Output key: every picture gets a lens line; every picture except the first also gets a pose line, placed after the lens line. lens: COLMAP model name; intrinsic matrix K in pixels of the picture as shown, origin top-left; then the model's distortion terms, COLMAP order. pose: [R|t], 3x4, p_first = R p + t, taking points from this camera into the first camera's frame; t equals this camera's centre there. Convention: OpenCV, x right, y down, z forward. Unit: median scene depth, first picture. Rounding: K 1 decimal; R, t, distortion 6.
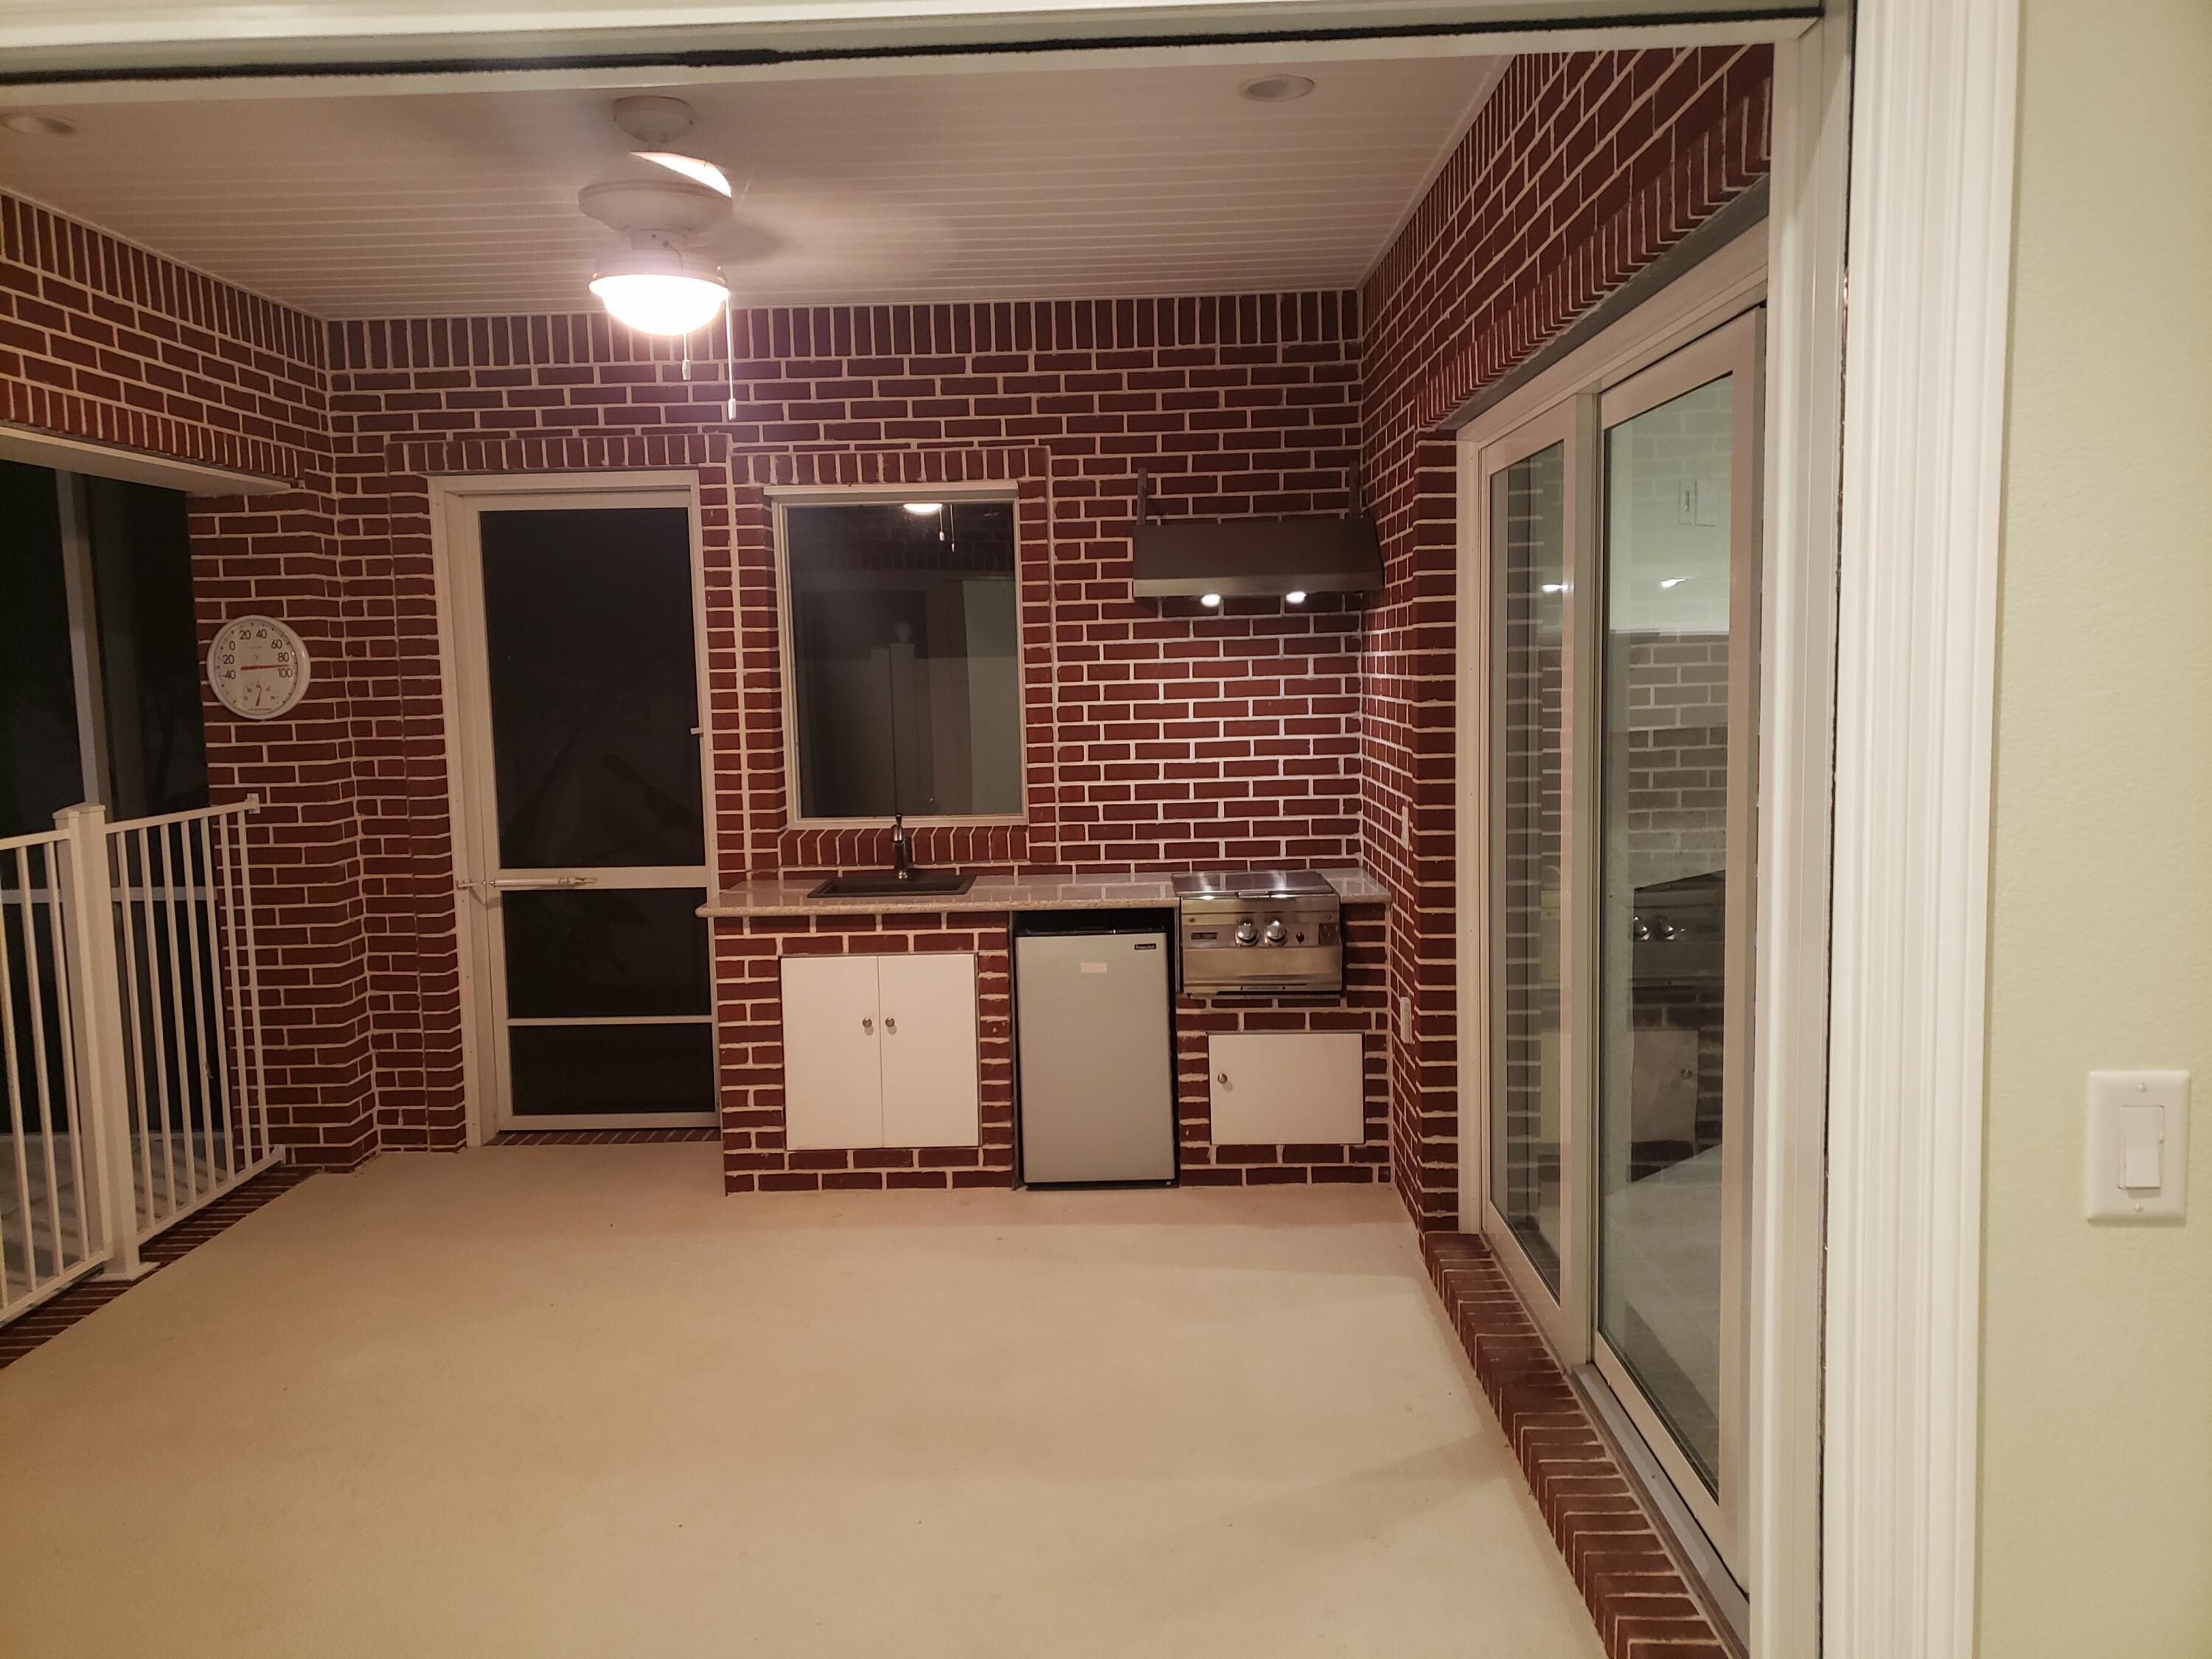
lens RADIAL K [[1702.3, 0, 1061.0], [0, 1702.3, 838.1], [0, 0, 1]] dist [0.040231, -0.033947]
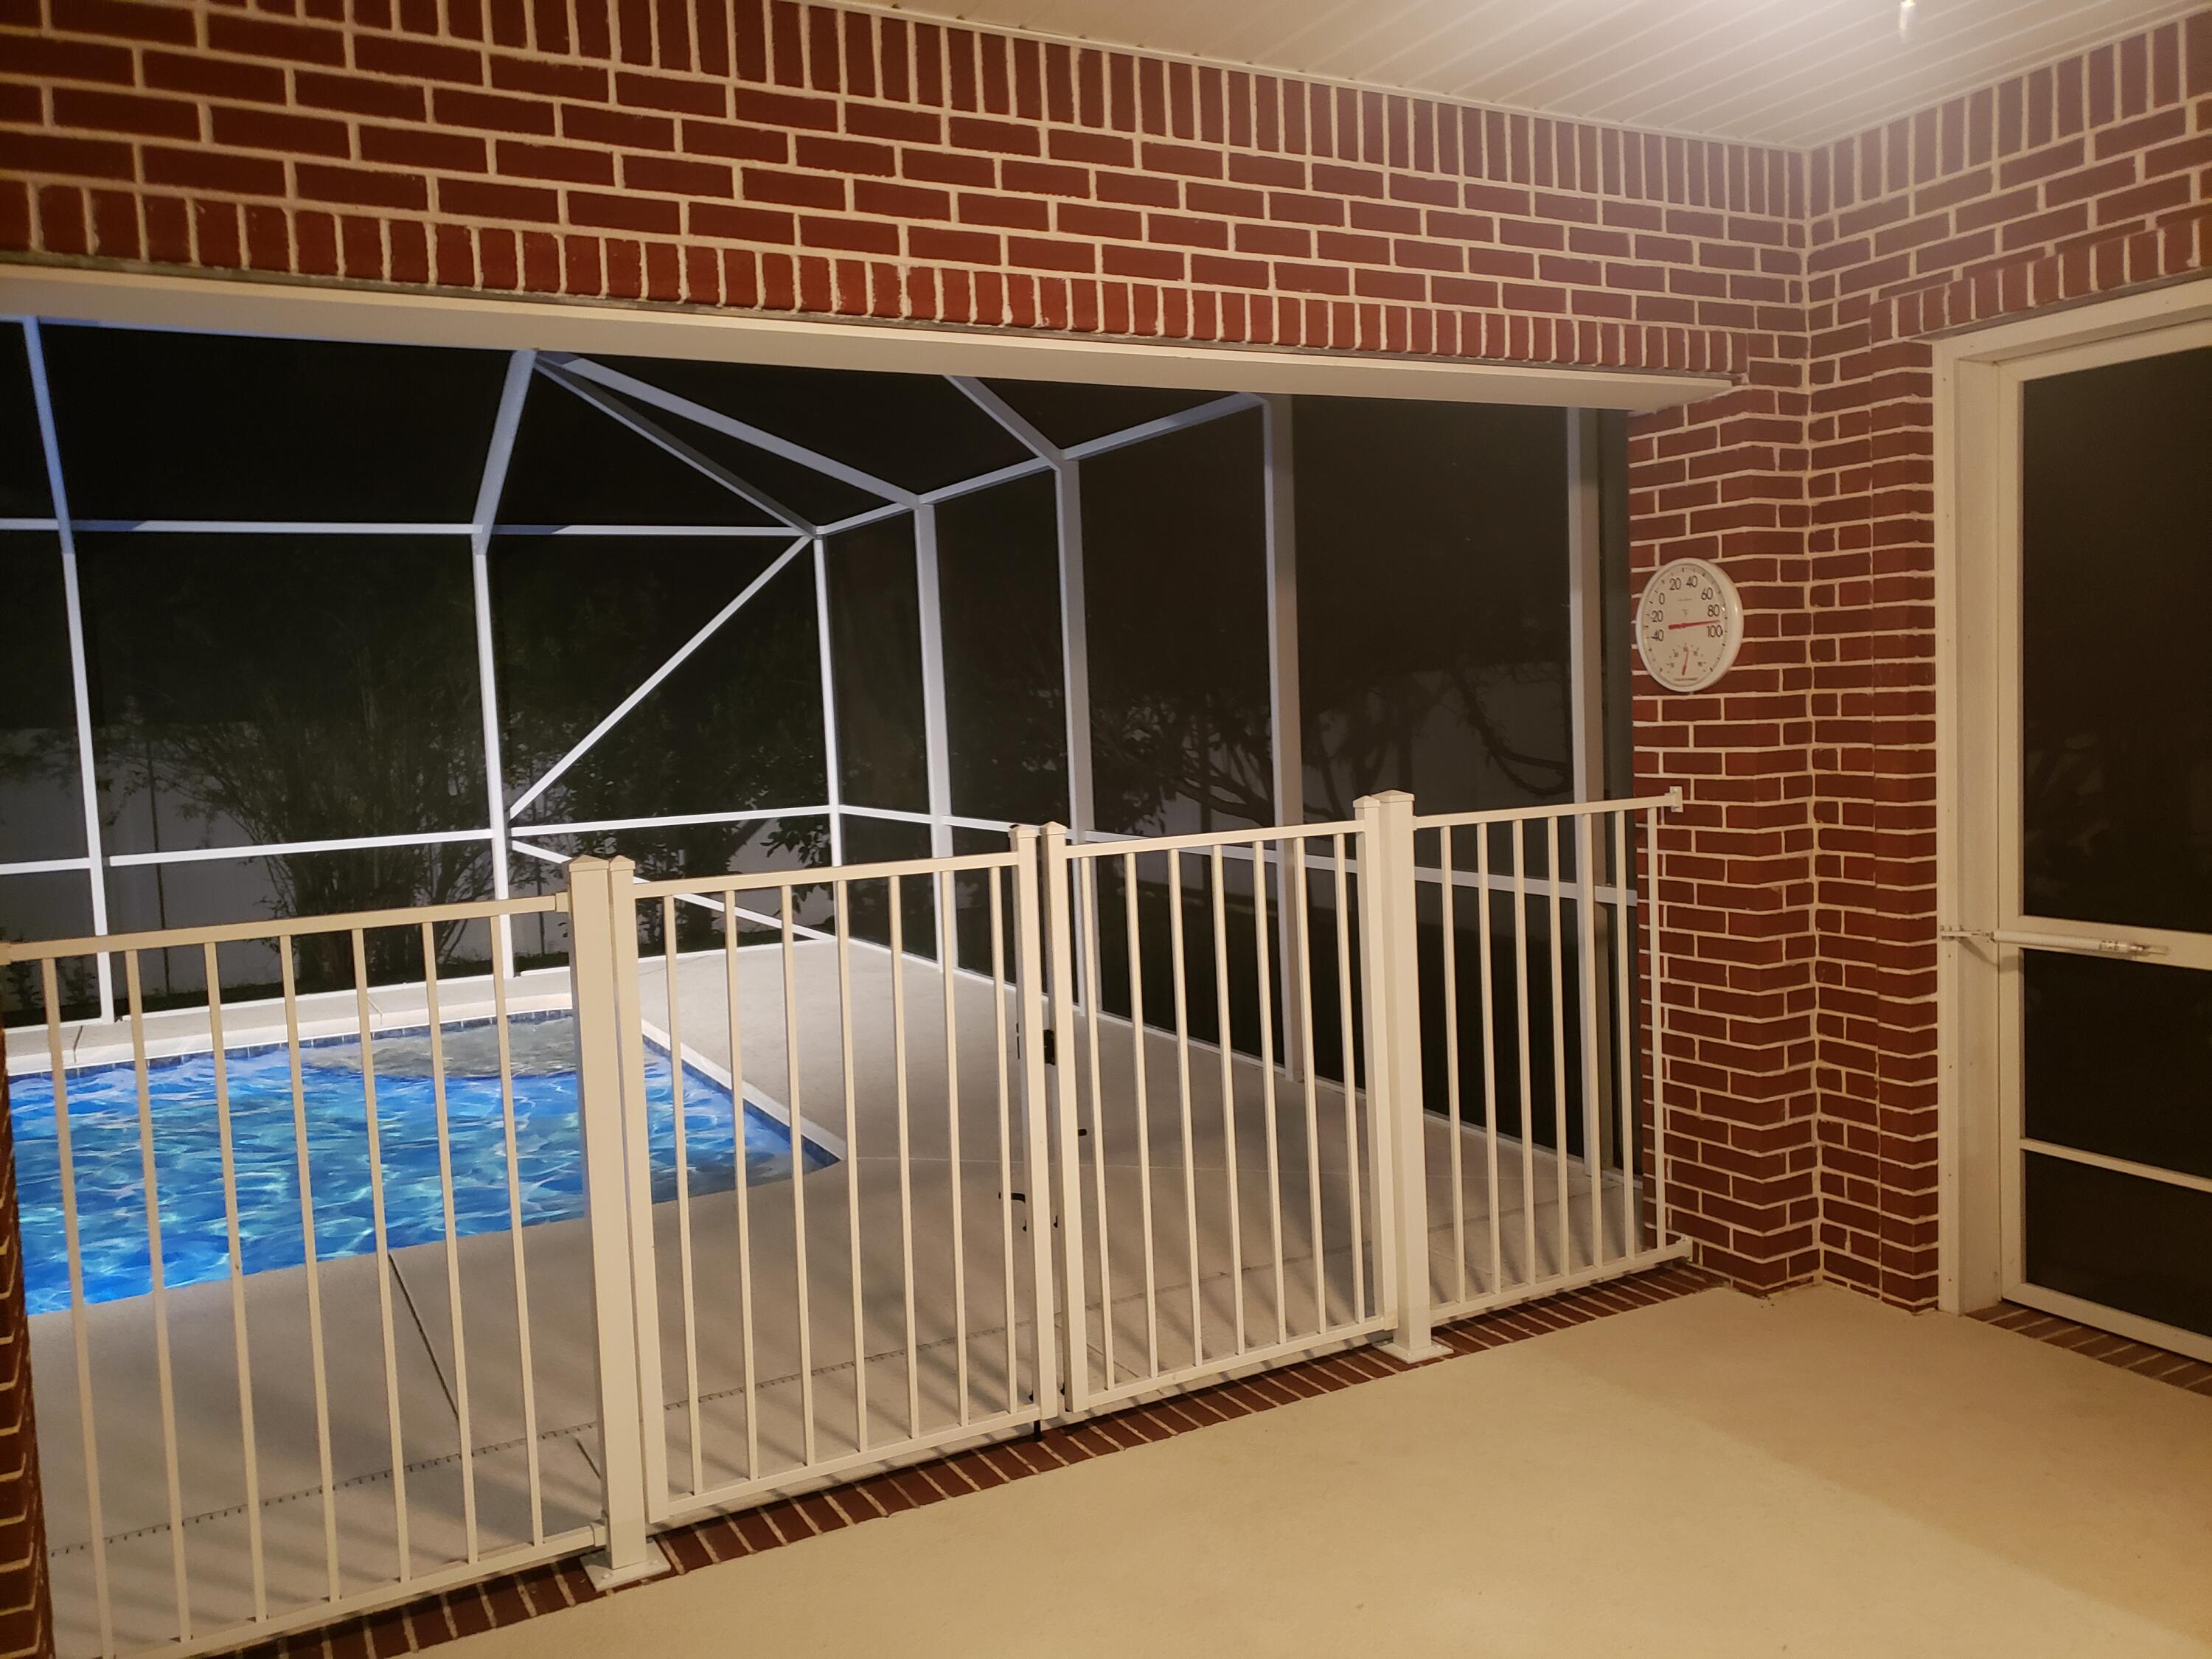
lens RADIAL K [[1702.3, 0, 1132.0], [0, 1702.3, 815.6], [0, 0, 1]] dist [0.040231, -0.033947]
pose [[0.504131, 0.064316, -0.861229, 0.079166], [-0.060791, 0.997392, 0.038900, -0.027978], [0.861485, 0.032744, 0.506726, 0.387829]]
